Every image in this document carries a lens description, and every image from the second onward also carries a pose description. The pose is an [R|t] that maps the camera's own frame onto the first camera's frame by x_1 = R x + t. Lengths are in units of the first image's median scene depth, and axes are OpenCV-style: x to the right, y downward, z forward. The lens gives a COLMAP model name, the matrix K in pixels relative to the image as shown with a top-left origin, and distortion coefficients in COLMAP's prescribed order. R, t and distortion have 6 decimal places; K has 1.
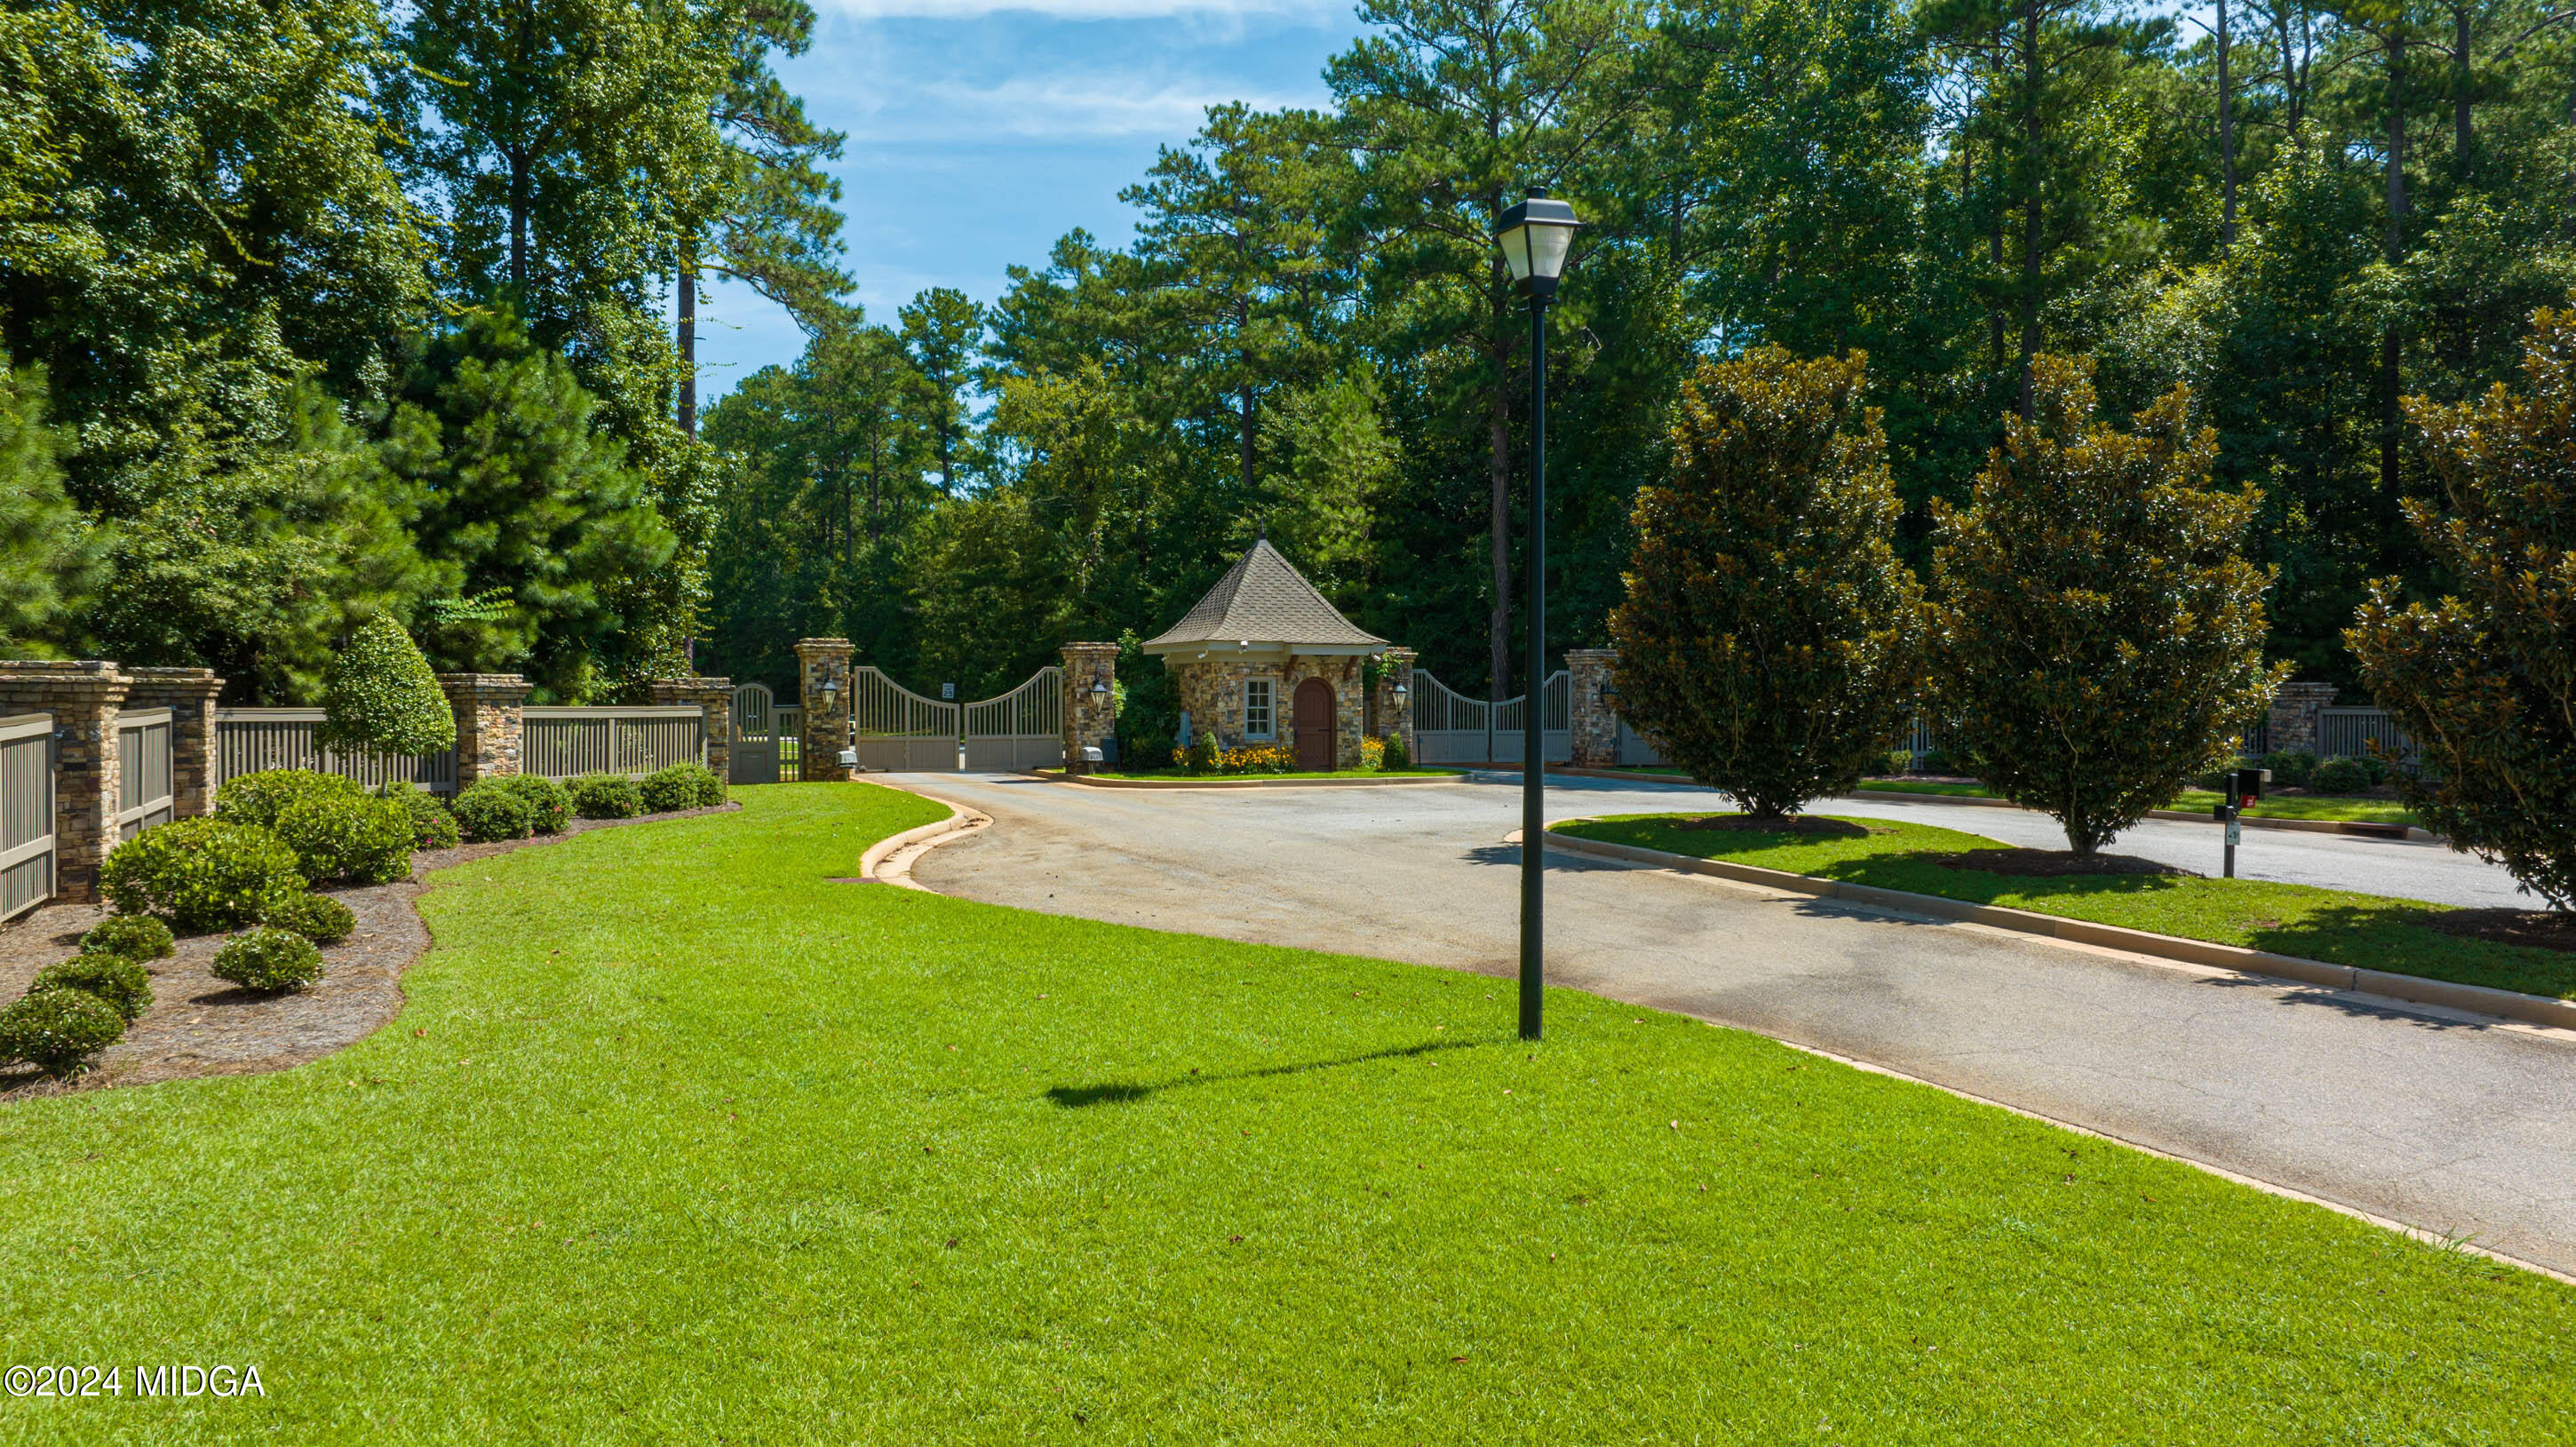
lens RADIAL K [[1703.3, 0, 1288.0], [0, 1703.3, 723.5], [0, 0, 1]] dist [-0.002426, -0.001547]
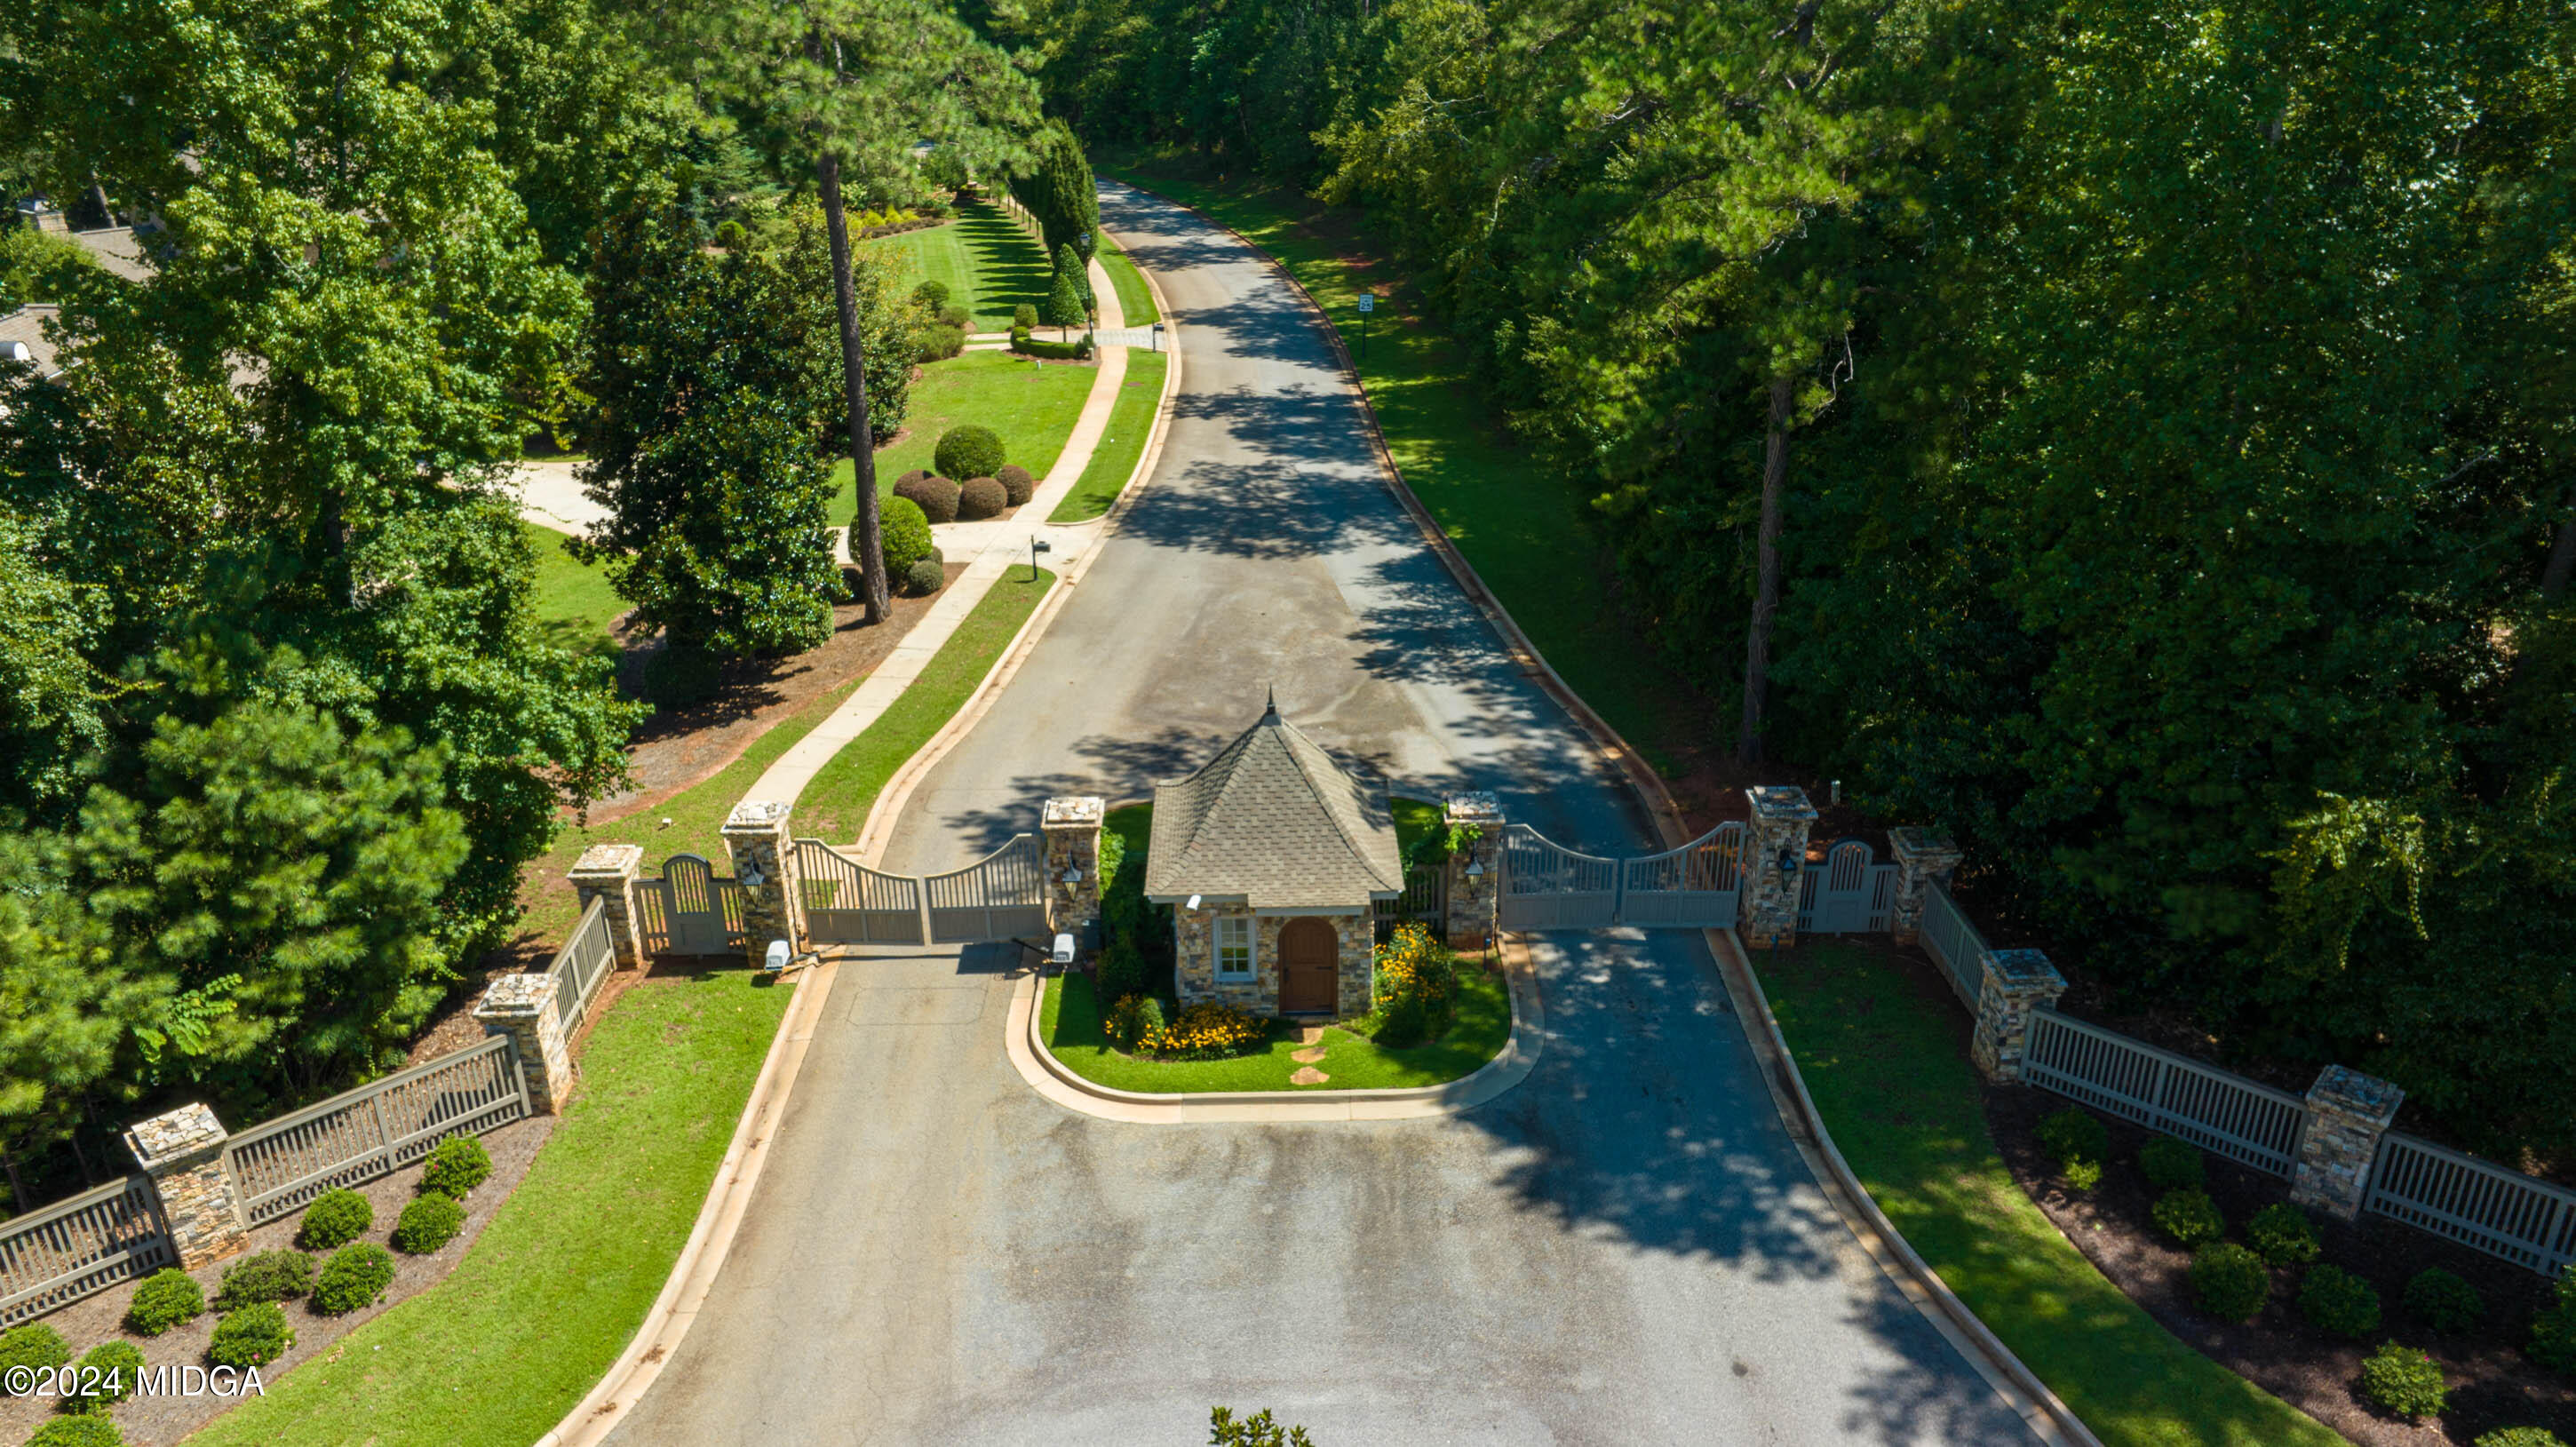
lens RADIAL K [[1734.0, 0, 1288.0], [0, 1734.0, 723.5], [0, 0, 1]] dist [0.002911, 0.000588]
pose [[0.930617, 0.138294, -0.338861, 0.268717], [-0.000821, 0.926650, 0.375924, -0.414080], [0.365994, -0.349563, 0.862470, 0.338060]]
